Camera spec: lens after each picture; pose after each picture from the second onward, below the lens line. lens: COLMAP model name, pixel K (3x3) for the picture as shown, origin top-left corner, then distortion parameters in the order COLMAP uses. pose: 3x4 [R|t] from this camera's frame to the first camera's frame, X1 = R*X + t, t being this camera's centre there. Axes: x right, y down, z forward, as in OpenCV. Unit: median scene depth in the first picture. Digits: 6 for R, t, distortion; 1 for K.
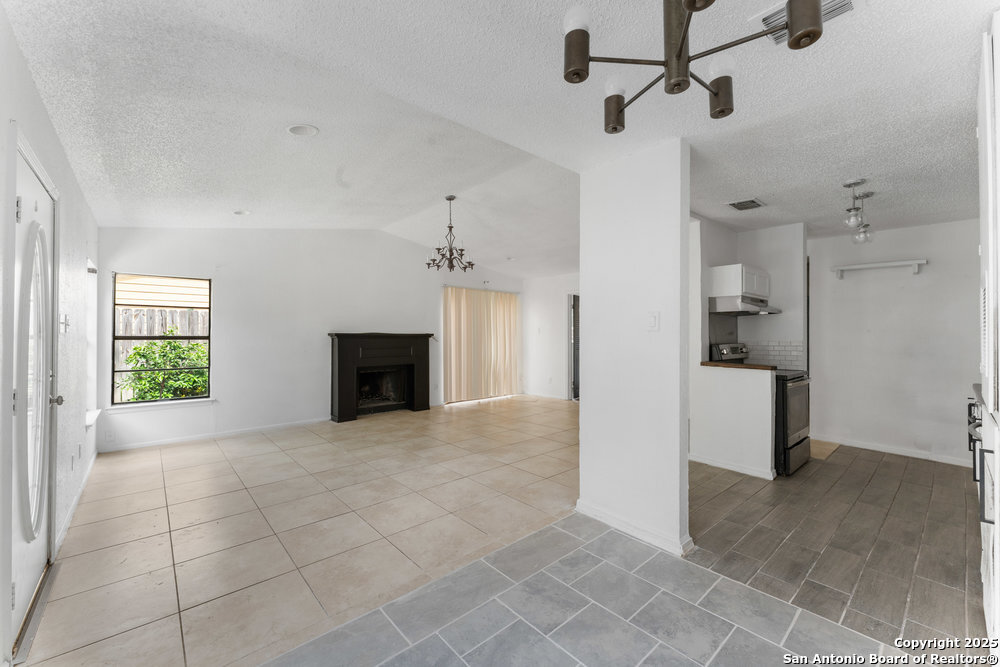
lens RADIAL K [[402.1, 0, 500.0], [0, 402.1, 333.5], [0, 0, 1]] dist [0.000260, 0.000047]
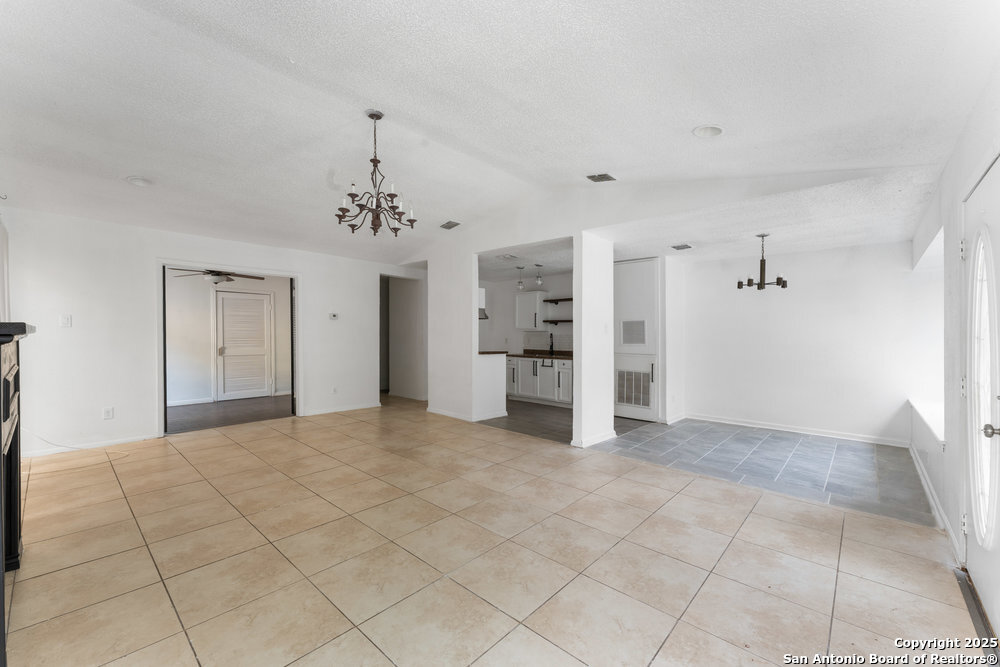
lens RADIAL K [[404.2, 0, 496.3], [0, 404.2, 330.4], [0, 0, 1]] dist [-0.001046, -0.000532]
pose [[-0.109761, 0.005763, 0.993941, -1.087561], [-0.013897, 0.999877, -0.007333, 0.002289], [-0.993861, -0.014618, -0.109667, 1.241298]]
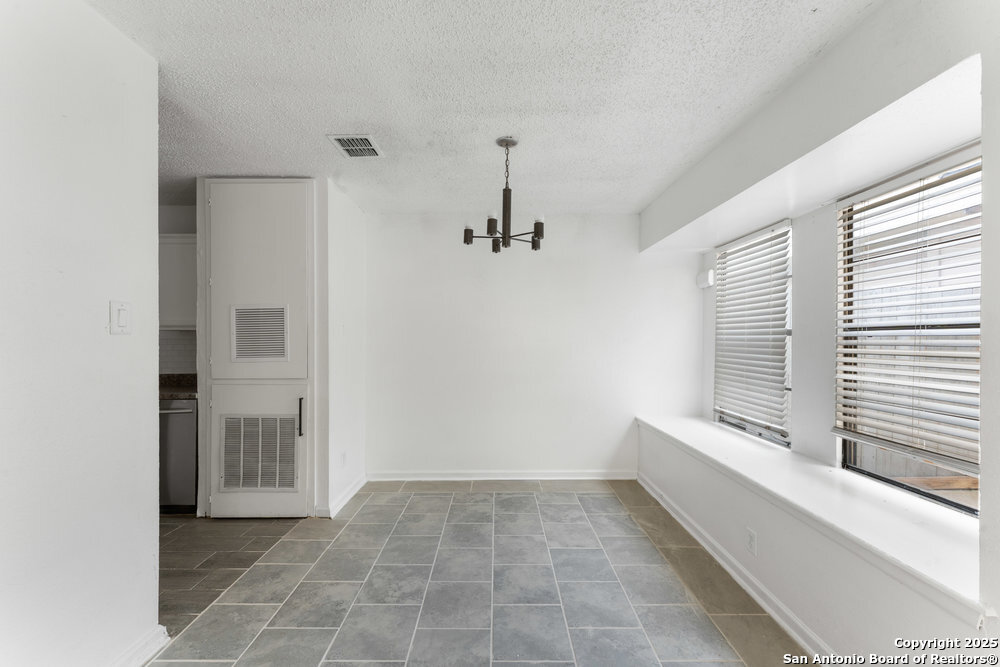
lens RADIAL K [[404.2, 0, 496.3], [0, 404.2, 330.4], [0, 0, 1]] dist [-0.001046, -0.000532]
pose [[-0.748725, 0.004990, 0.662862, -0.326811], [-0.004088, 0.999918, -0.012145, -0.006547], [-0.662868, -0.011803, -0.748643, 0.762740]]
